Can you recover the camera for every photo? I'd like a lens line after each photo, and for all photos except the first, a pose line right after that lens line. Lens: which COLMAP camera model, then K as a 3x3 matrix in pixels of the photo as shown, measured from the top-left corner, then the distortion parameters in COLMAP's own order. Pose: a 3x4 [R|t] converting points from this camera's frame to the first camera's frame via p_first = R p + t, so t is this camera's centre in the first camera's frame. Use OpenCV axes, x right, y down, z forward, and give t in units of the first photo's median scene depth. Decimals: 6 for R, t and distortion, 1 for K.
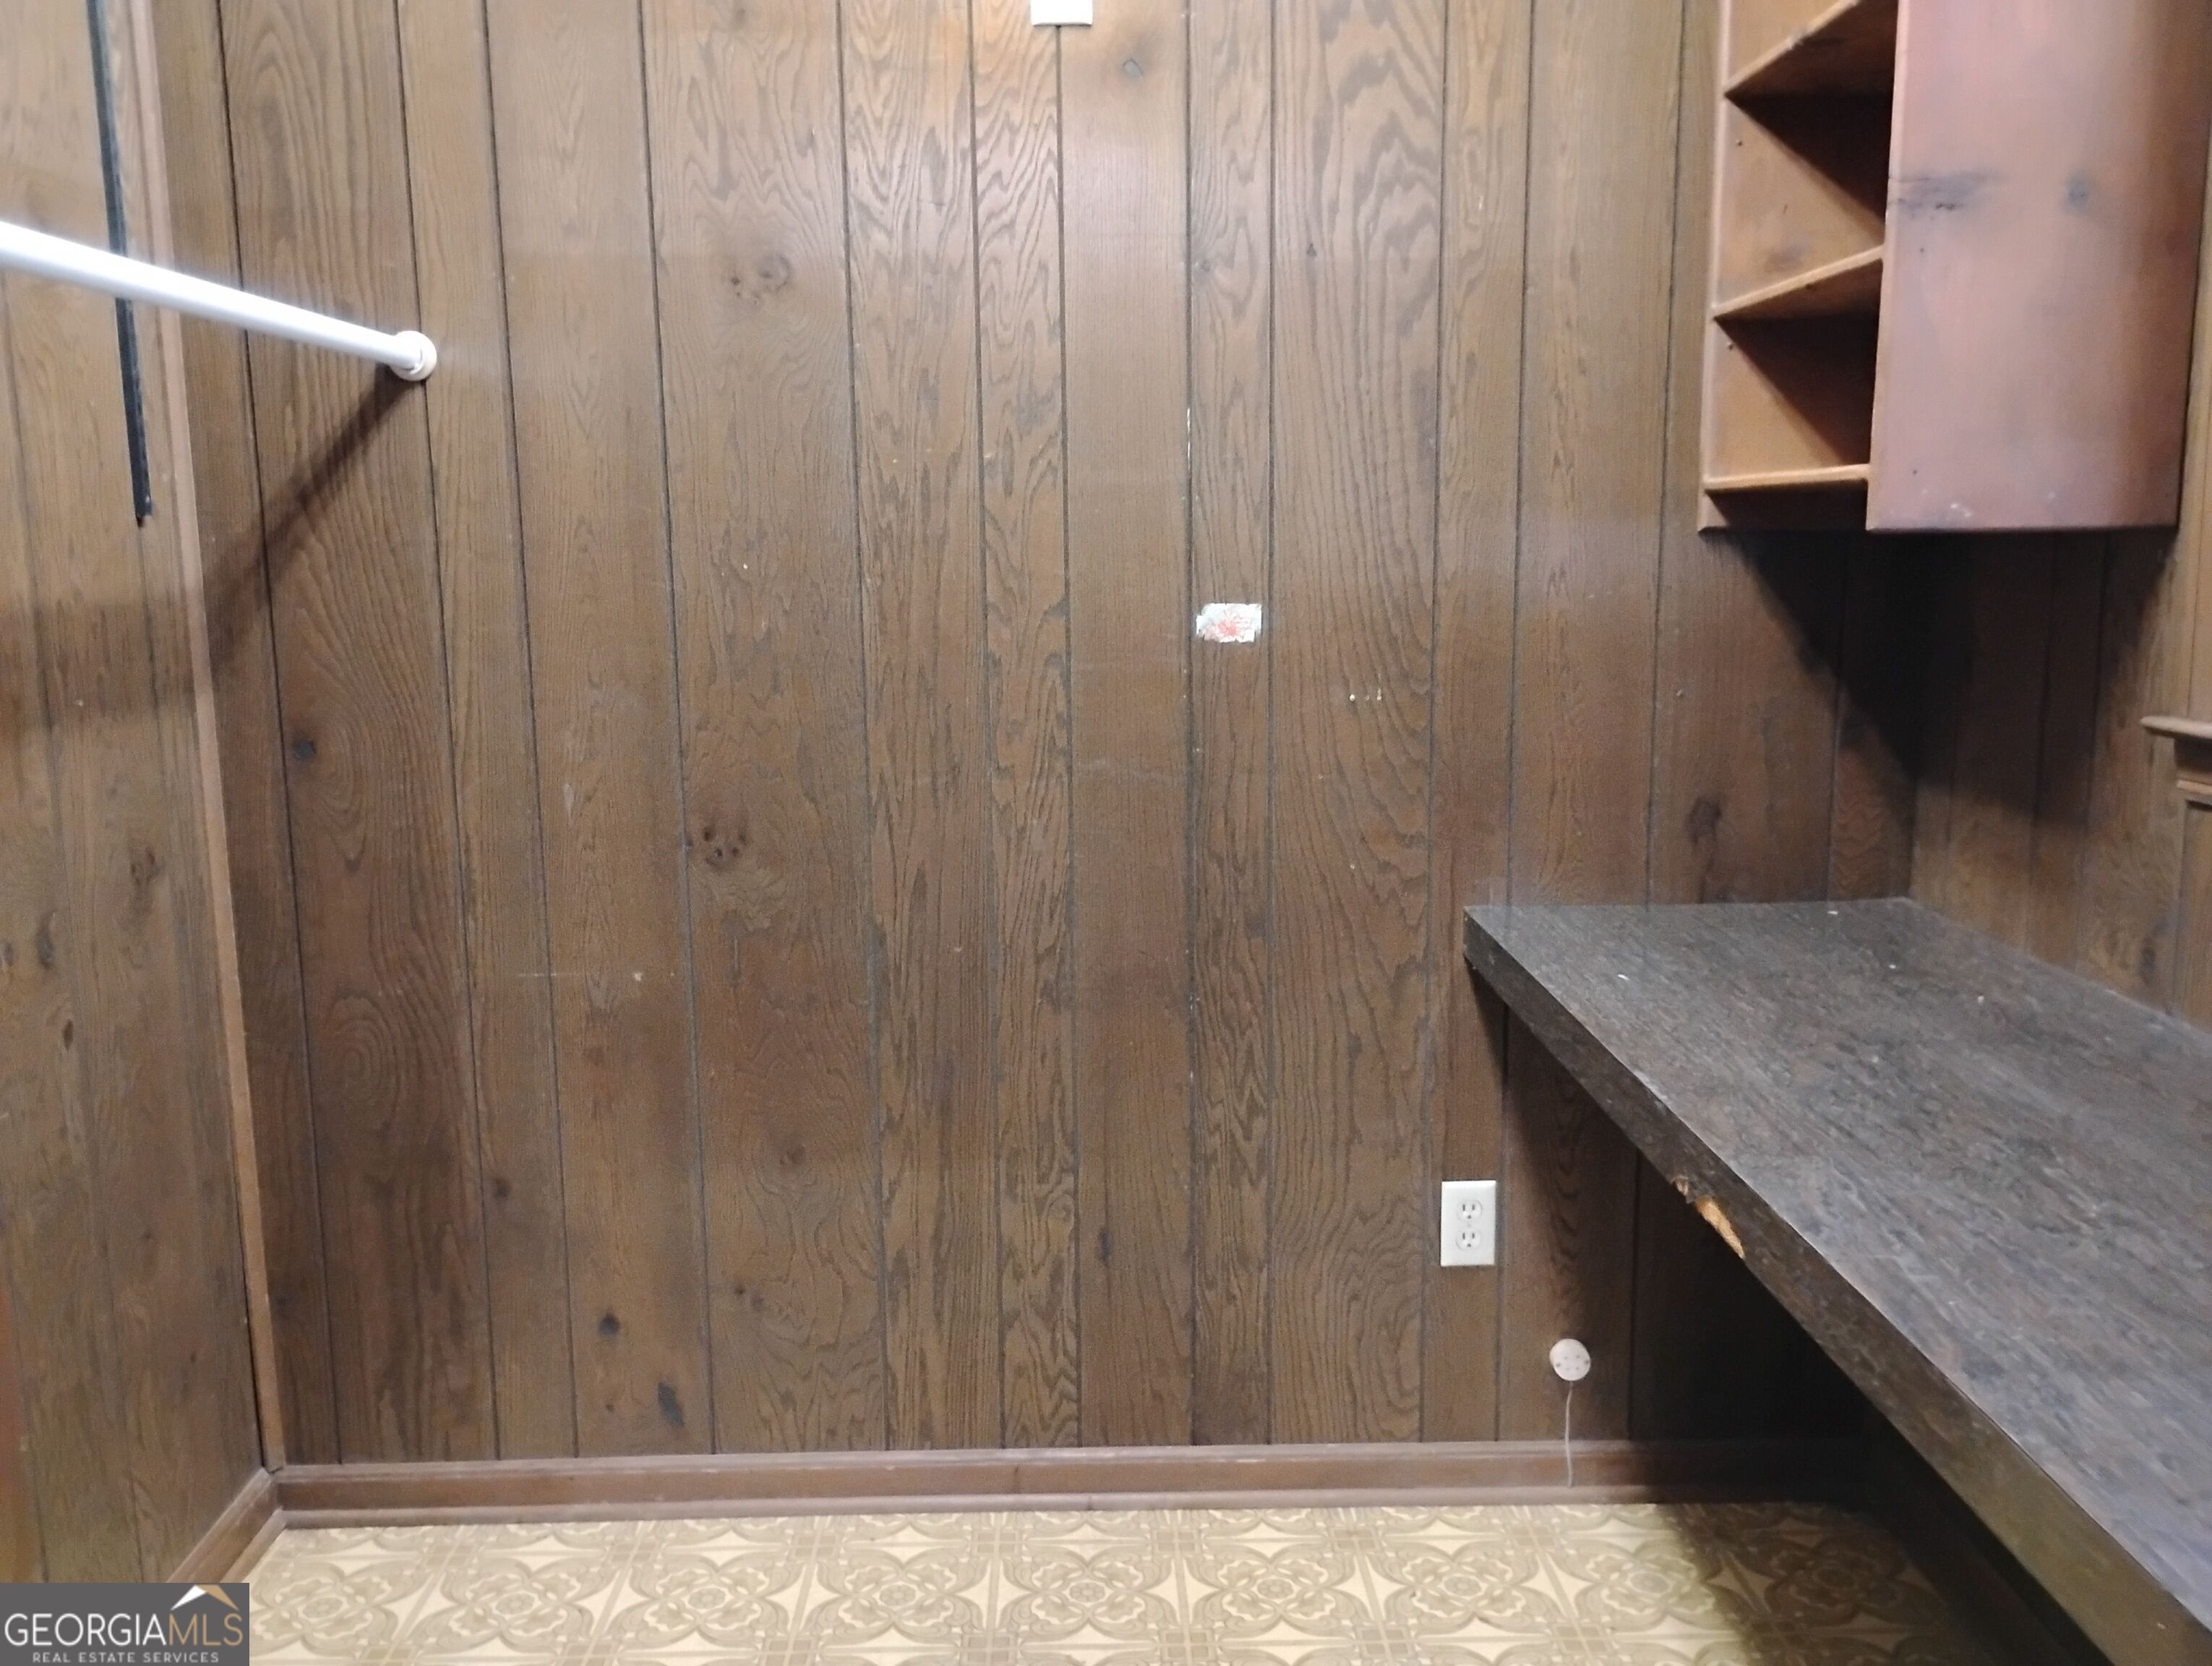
lens RADIAL K [[1838.8, 0, 1104.8], [0, 1838.8, 832.7], [0, 0, 1]] dist [0.054989, -0.073056]
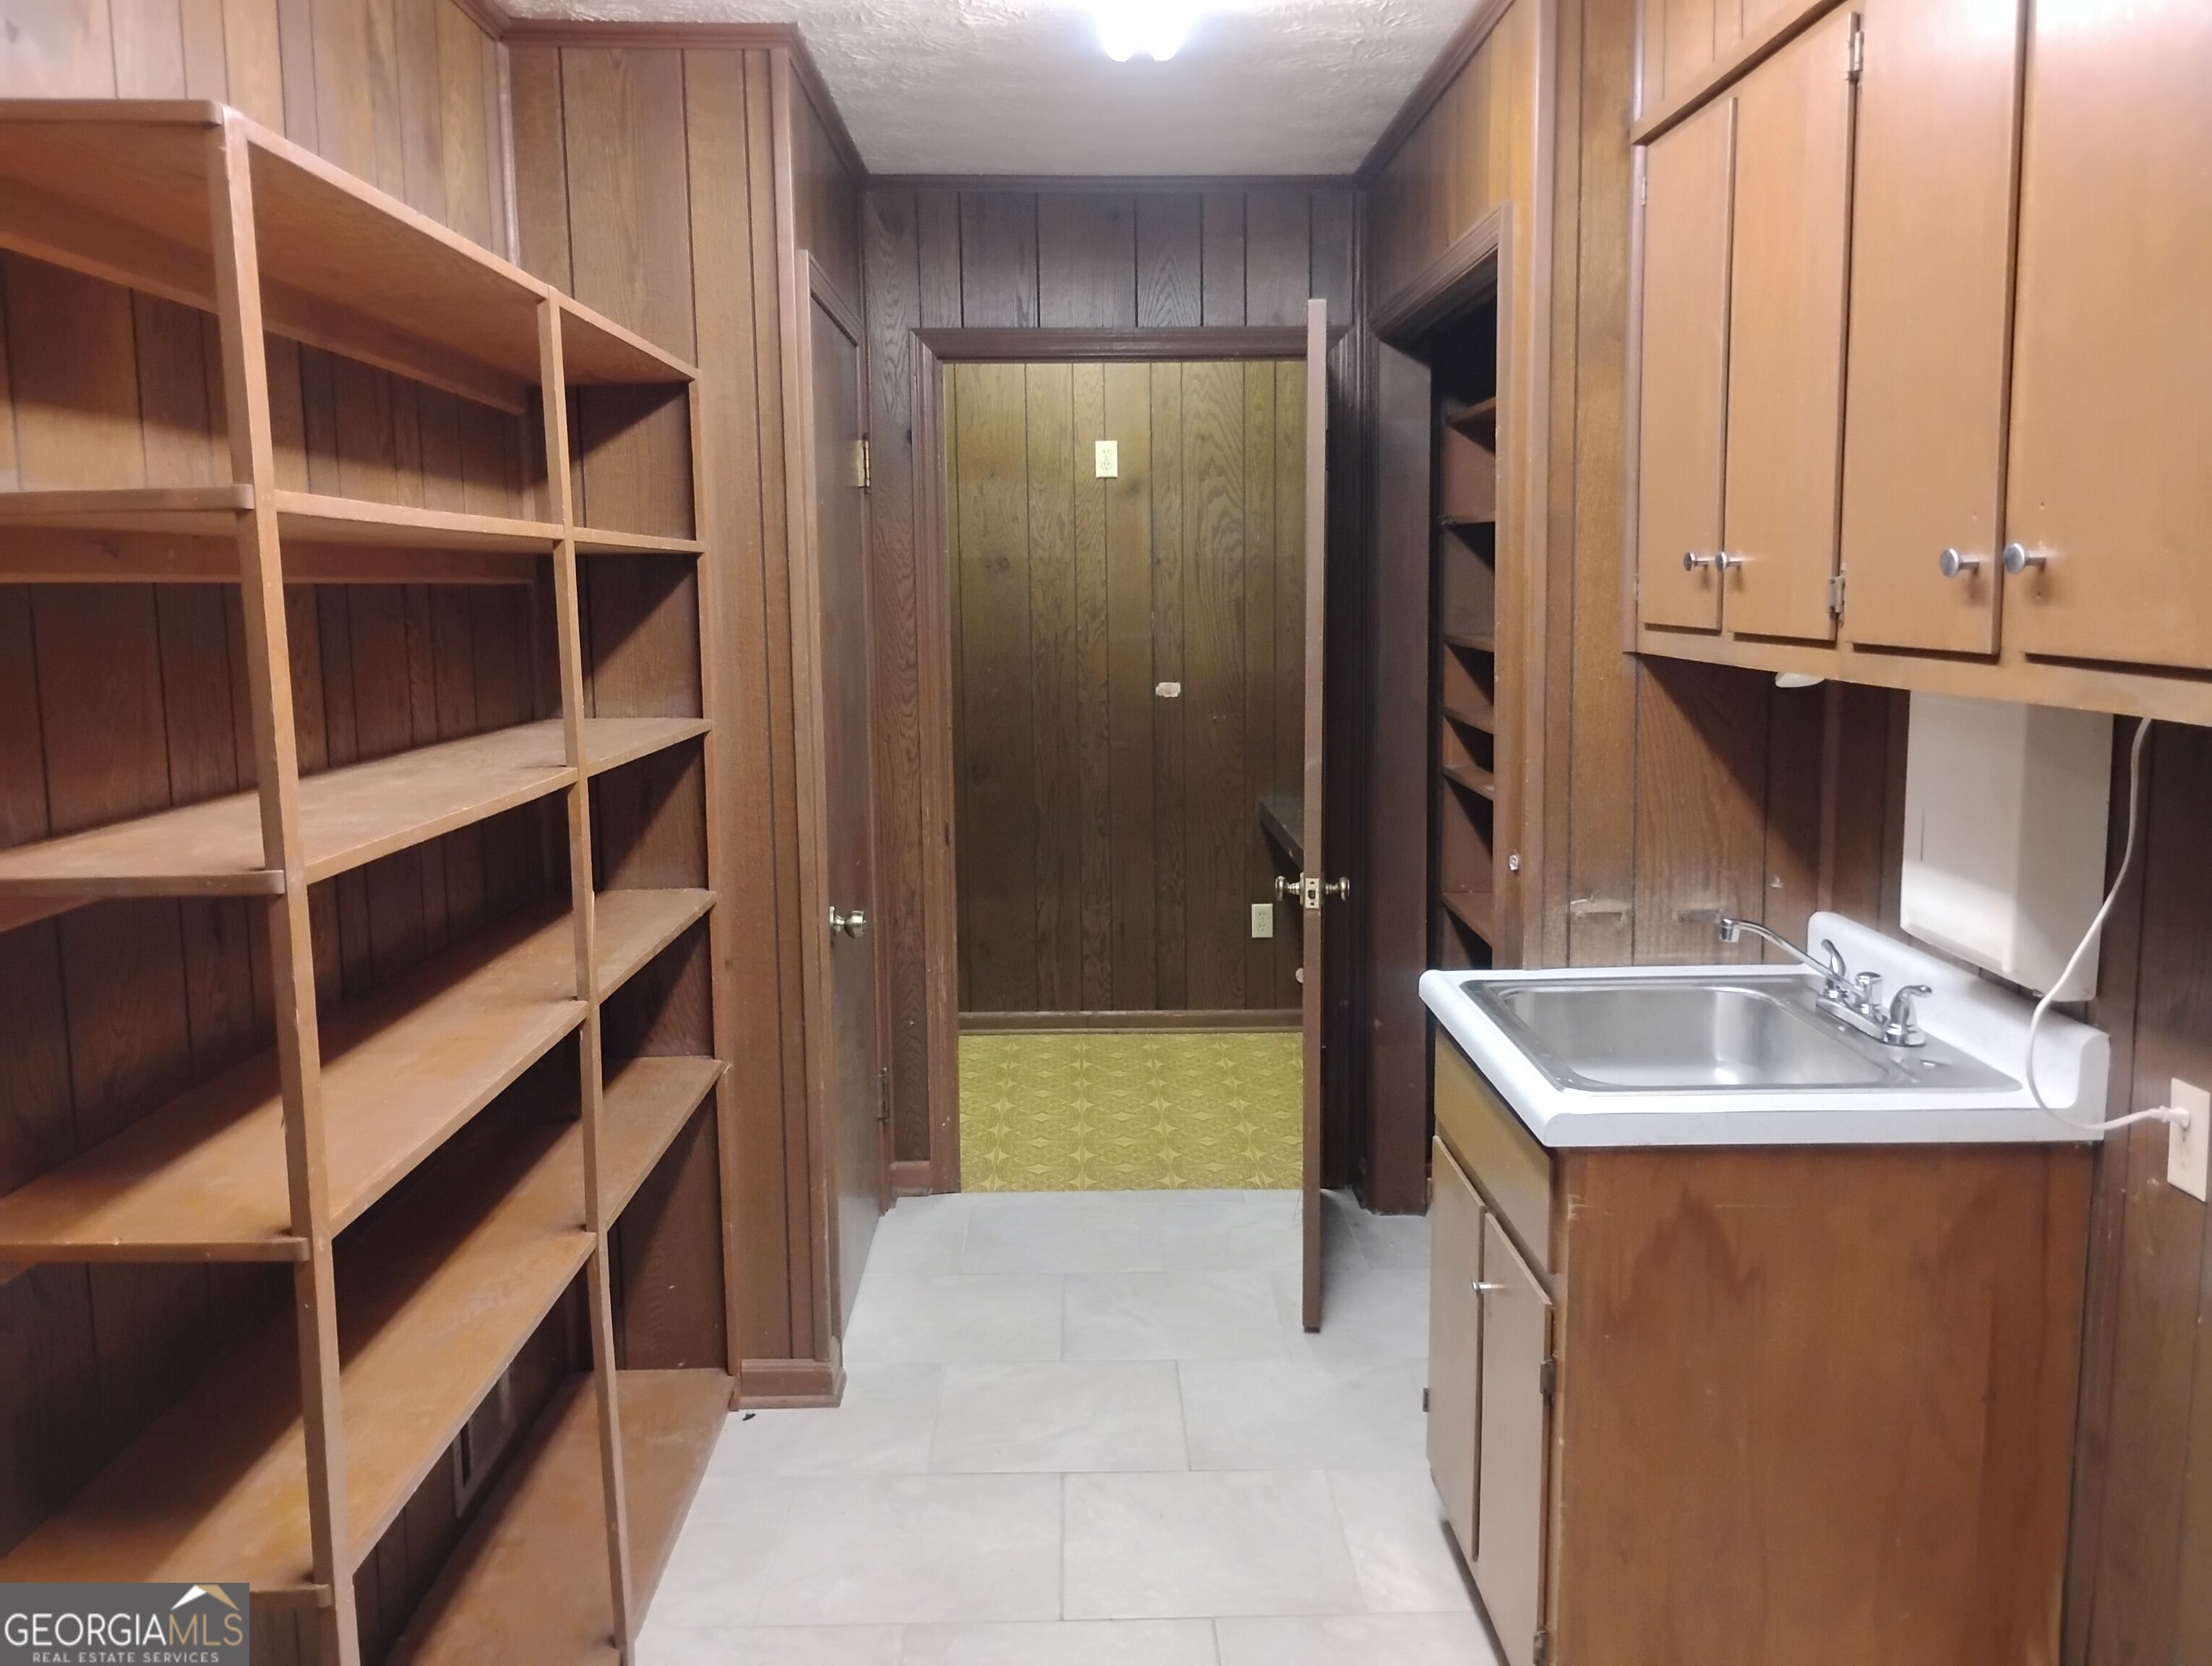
lens RADIAL K [[1838.8, 0, 1107.1], [0, 1838.8, 832.7], [0, 0, 1]] dist [0.054989, -0.073056]
pose [[0.999759, -0.003587, 0.021655, -0.080769], [0.004387, 0.999305, -0.037006, 0.194296], [-0.021507, 0.037092, 0.999080, -1.679837]]
